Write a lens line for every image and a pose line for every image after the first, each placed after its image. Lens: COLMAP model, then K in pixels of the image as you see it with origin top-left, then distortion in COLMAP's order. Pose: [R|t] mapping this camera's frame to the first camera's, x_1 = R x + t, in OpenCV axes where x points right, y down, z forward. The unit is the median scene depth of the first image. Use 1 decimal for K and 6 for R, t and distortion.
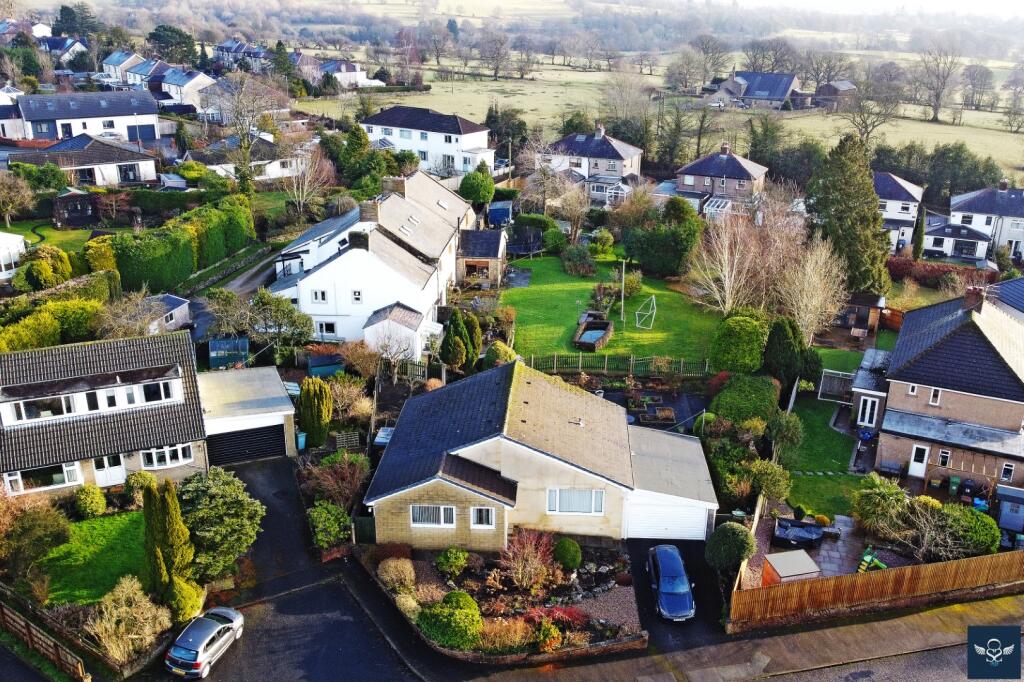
lens RADIAL K [[864.5, 0, 472.2], [0, 864.5, 340.4], [0, 0, 1]] dist [0.008557, 0.000636]
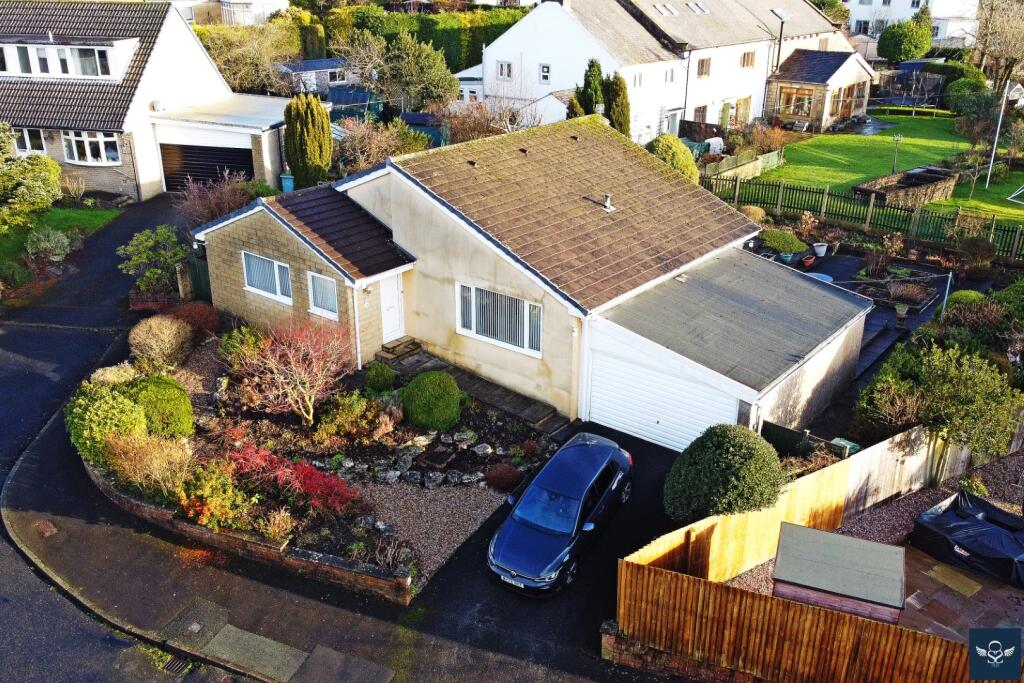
lens RADIAL K [[852.9, 0, 545.1], [0, 852.9, 338.6], [0, 0, 1]] dist [0.009101, -0.006977]
pose [[0.832353, 0.225129, -0.506464, 0.397764], [-0.209645, 0.973781, 0.088314, 0.145849], [0.513067, 0.032669, 0.857726, 0.571495]]
